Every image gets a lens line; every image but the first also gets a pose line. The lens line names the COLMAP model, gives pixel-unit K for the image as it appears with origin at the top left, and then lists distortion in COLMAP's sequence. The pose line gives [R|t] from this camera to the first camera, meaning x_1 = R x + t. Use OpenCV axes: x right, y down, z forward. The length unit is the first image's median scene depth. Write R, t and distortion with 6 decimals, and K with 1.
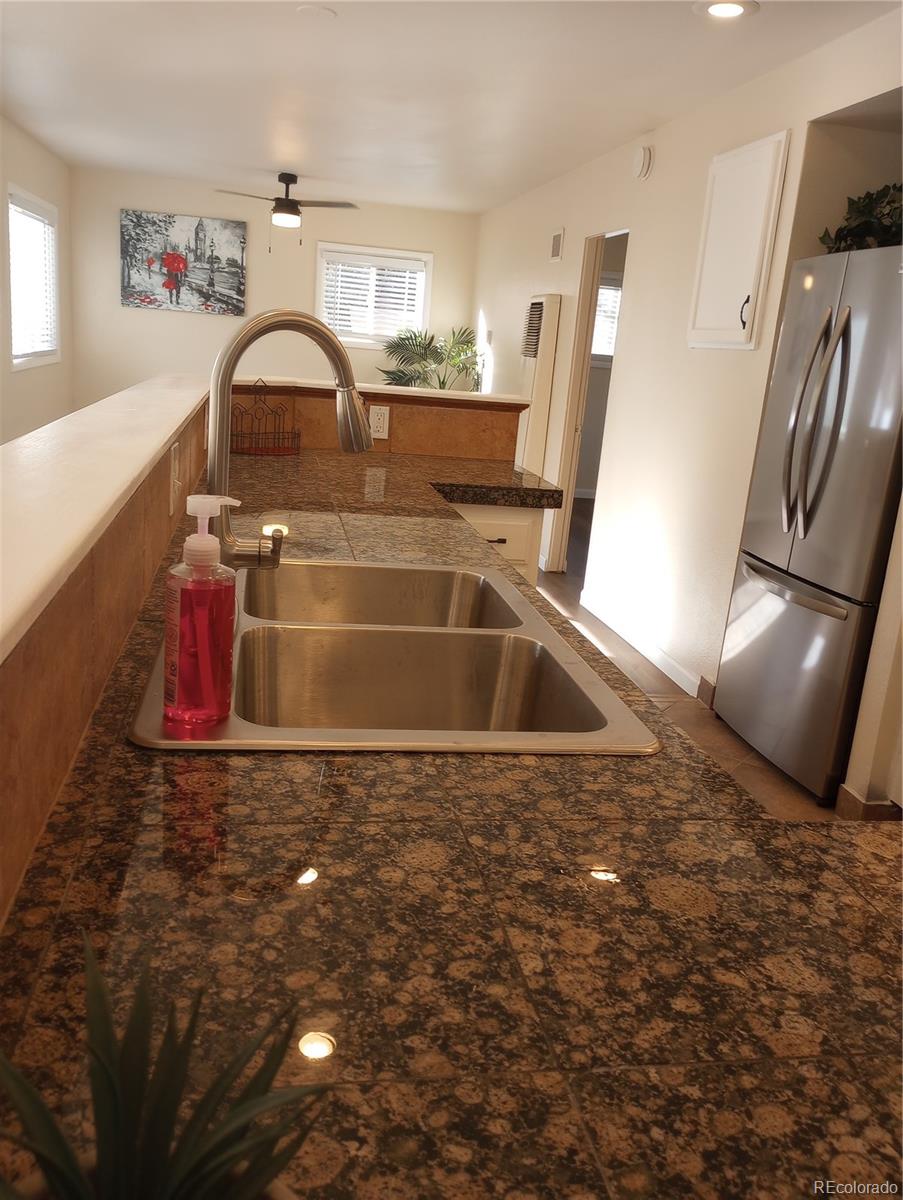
lens RADIAL K [[988.5, 0, 448.0], [0, 988.5, 594.4], [0, 0, 1]] dist [0.073424, -0.096536]
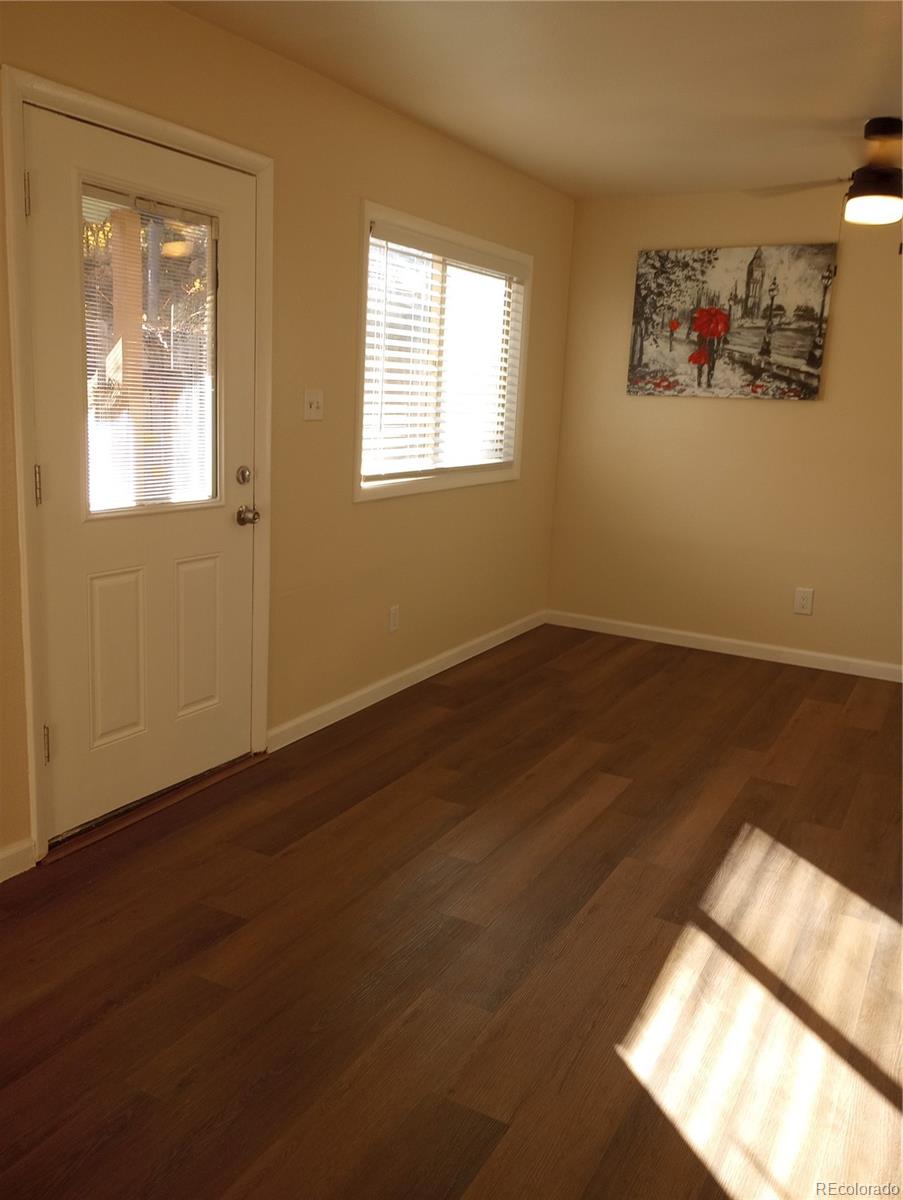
lens RADIAL K [[988.5, 0, 448.0], [0, 988.5, 594.4], [0, 0, 1]] dist [0.073424, -0.096536]
pose [[0.776714, 0.078670, -0.624921, 0.004395], [-0.137084, 0.989499, -0.045816, -0.110753], [0.614755, 0.121253, 0.779342, 0.427701]]
